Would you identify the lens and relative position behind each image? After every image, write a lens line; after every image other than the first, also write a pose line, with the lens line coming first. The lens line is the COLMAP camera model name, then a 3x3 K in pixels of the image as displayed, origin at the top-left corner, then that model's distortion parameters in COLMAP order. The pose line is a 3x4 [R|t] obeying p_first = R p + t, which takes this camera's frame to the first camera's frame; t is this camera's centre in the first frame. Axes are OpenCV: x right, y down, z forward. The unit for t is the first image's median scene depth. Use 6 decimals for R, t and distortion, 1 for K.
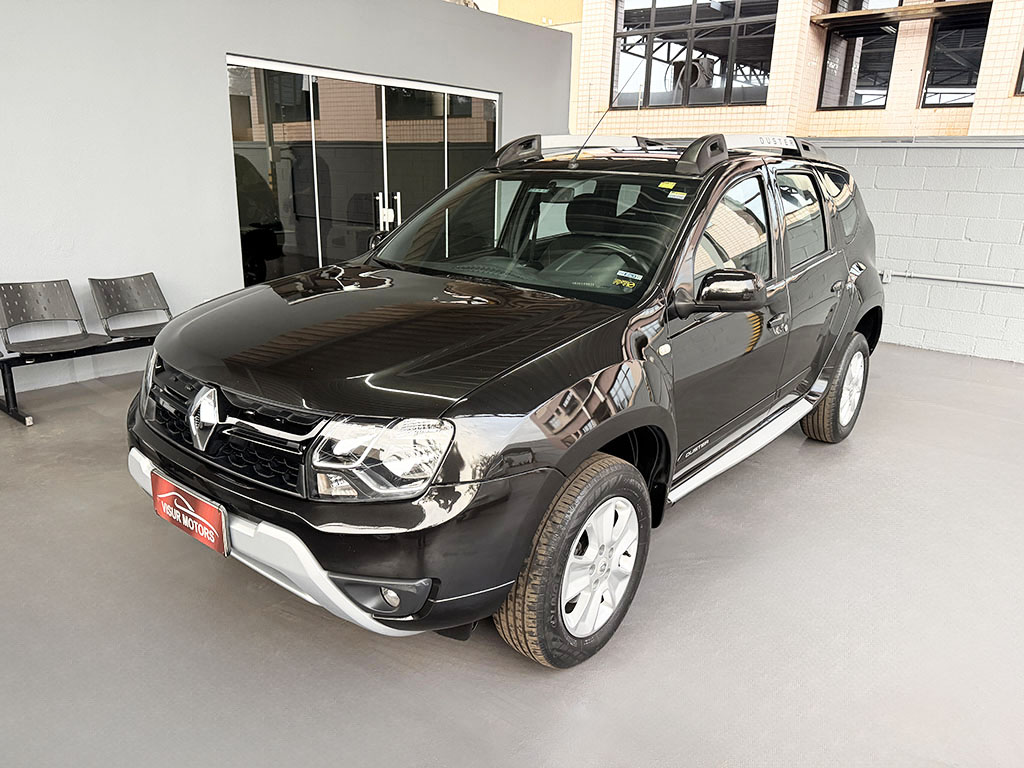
lens RADIAL K [[726.6, 0, 511.3], [0, 726.6, 385.1], [0, 0, 1]] dist [0.040323, -0.060477]
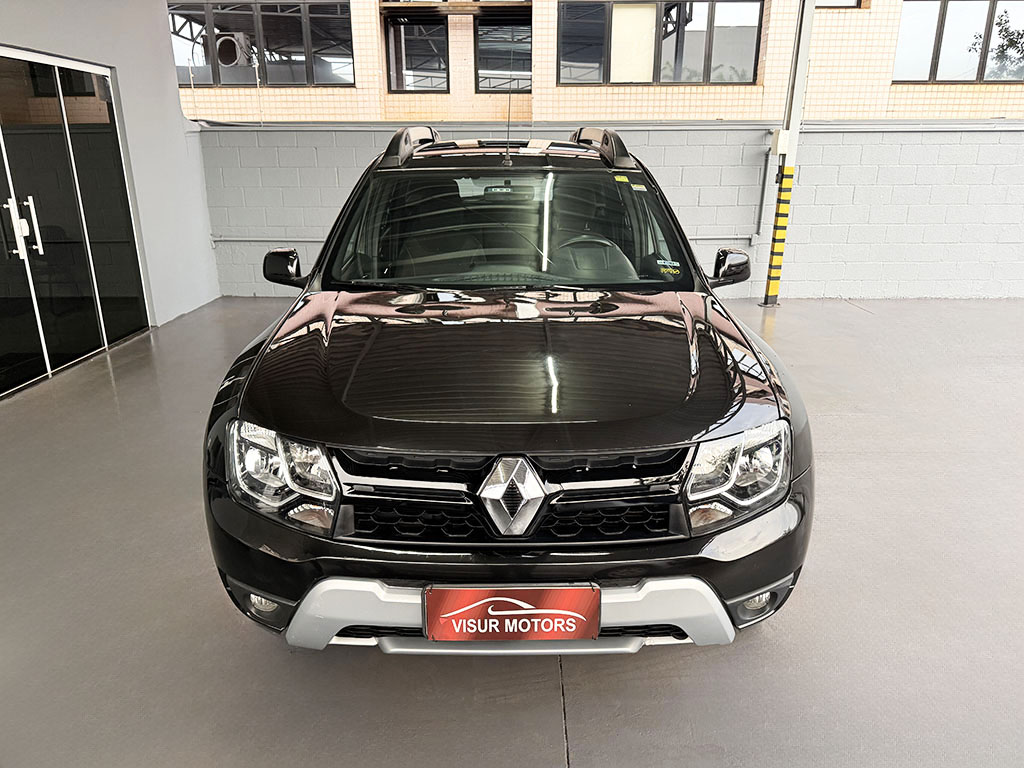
lens RADIAL K [[726.6, 0, 511.7], [0, 726.6, 382.3], [0, 0, 1]] dist [0.040323, -0.060477]
pose [[0.766549, -0.219082, 0.603661, -0.198706], [0.202500, 0.974513, 0.096532, -0.035846], [-0.609424, 0.048245, 0.791376, 0.077430]]
